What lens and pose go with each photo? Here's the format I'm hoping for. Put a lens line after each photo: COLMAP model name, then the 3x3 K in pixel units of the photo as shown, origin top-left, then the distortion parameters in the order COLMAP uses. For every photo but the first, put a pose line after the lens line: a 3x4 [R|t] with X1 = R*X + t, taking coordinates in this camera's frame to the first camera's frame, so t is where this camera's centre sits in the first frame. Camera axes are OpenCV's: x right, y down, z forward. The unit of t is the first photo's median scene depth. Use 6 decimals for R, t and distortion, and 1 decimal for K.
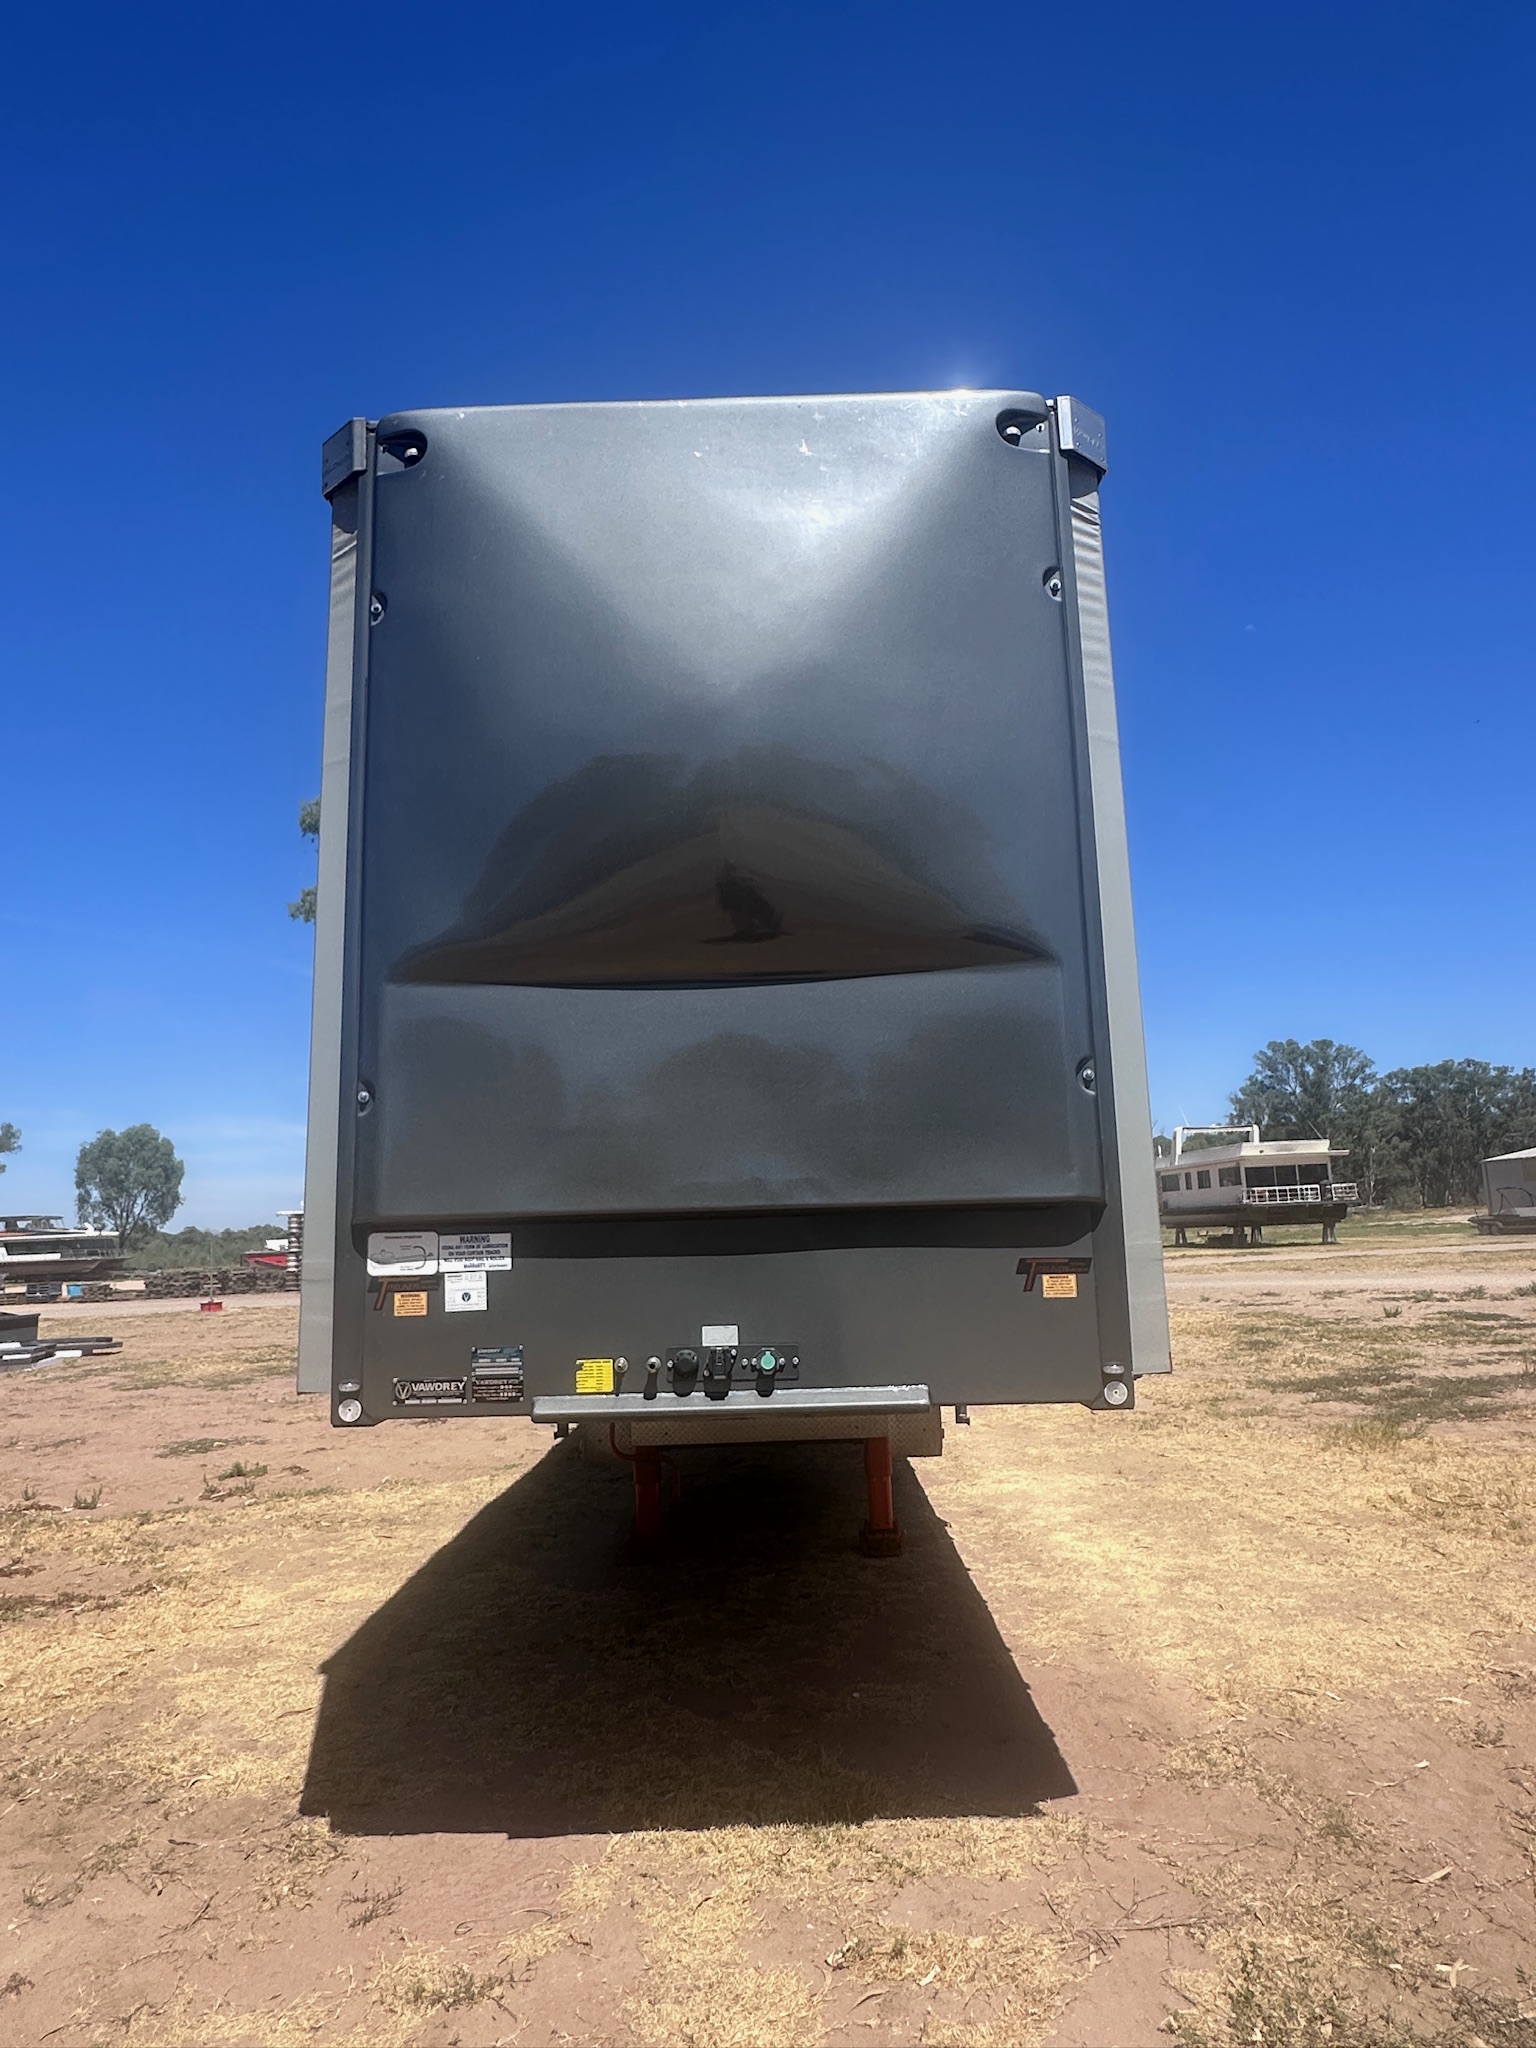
lens RADIAL K [[1255.6, 0, 768.8], [0, 1255.6, 1018.1], [0, 0, 1]] dist [-0.024552, 0.003361]
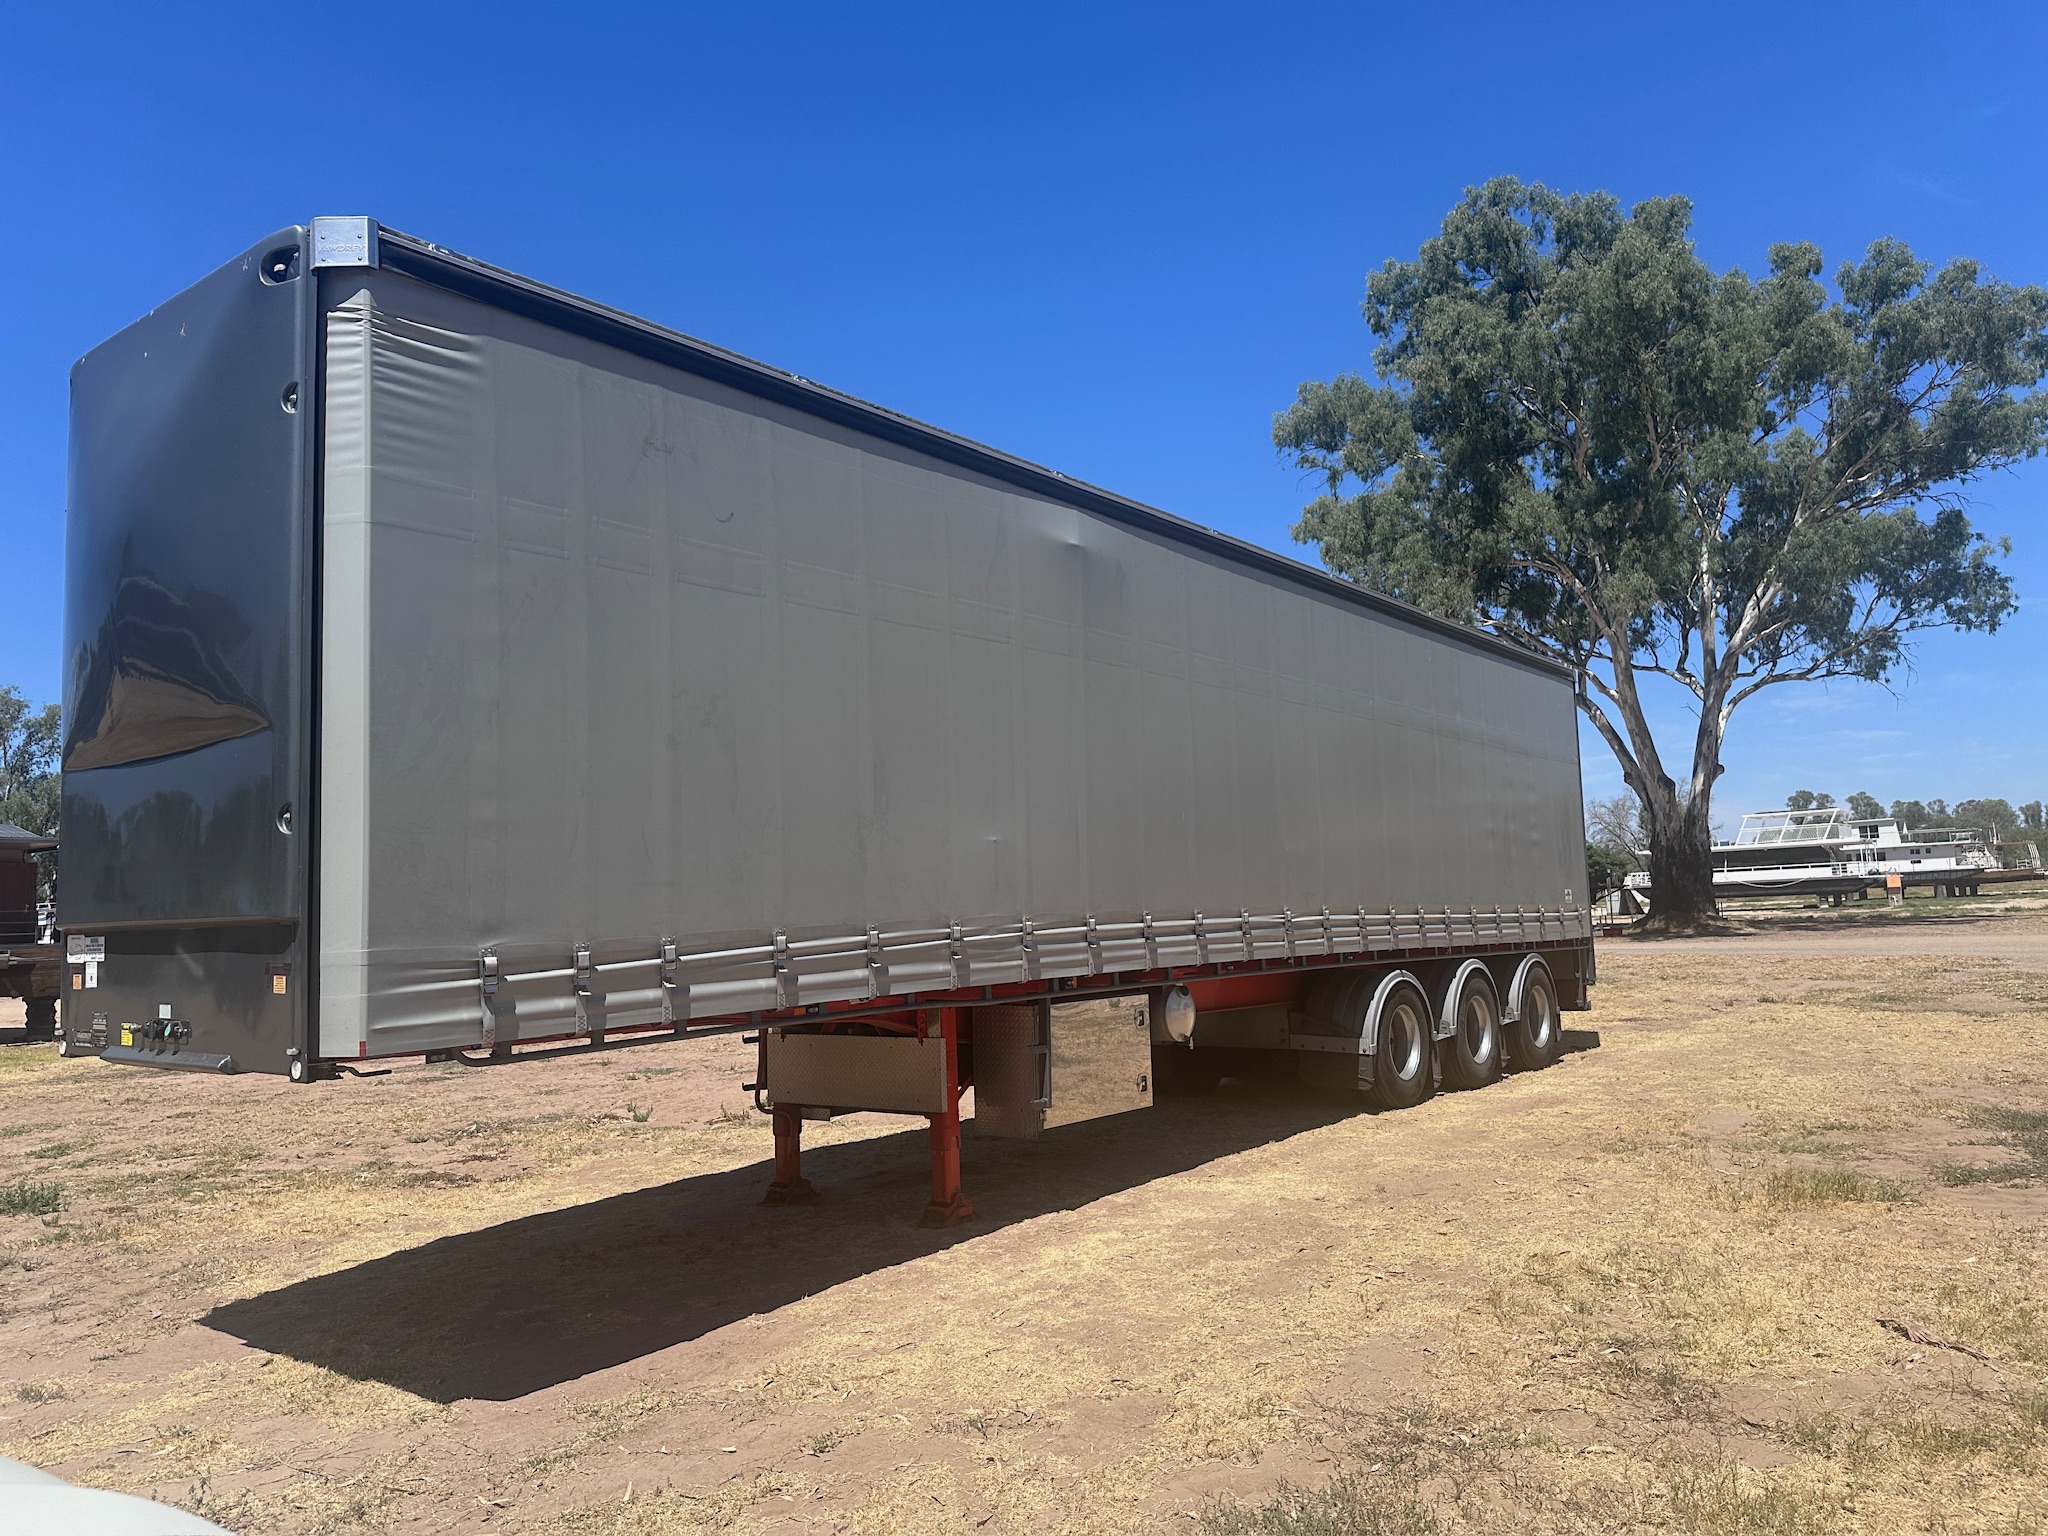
lens RADIAL K [[1458.6, 0, 1025.3], [0, 1458.6, 783.1], [0, 0, 1]] dist [0.001369, -0.013787]
pose [[0.801192, -0.049041, -0.596395, 1.589910], [0.114533, 0.990778, 0.072393, -0.008795], [0.587345, -0.126308, 0.799420, 0.261445]]
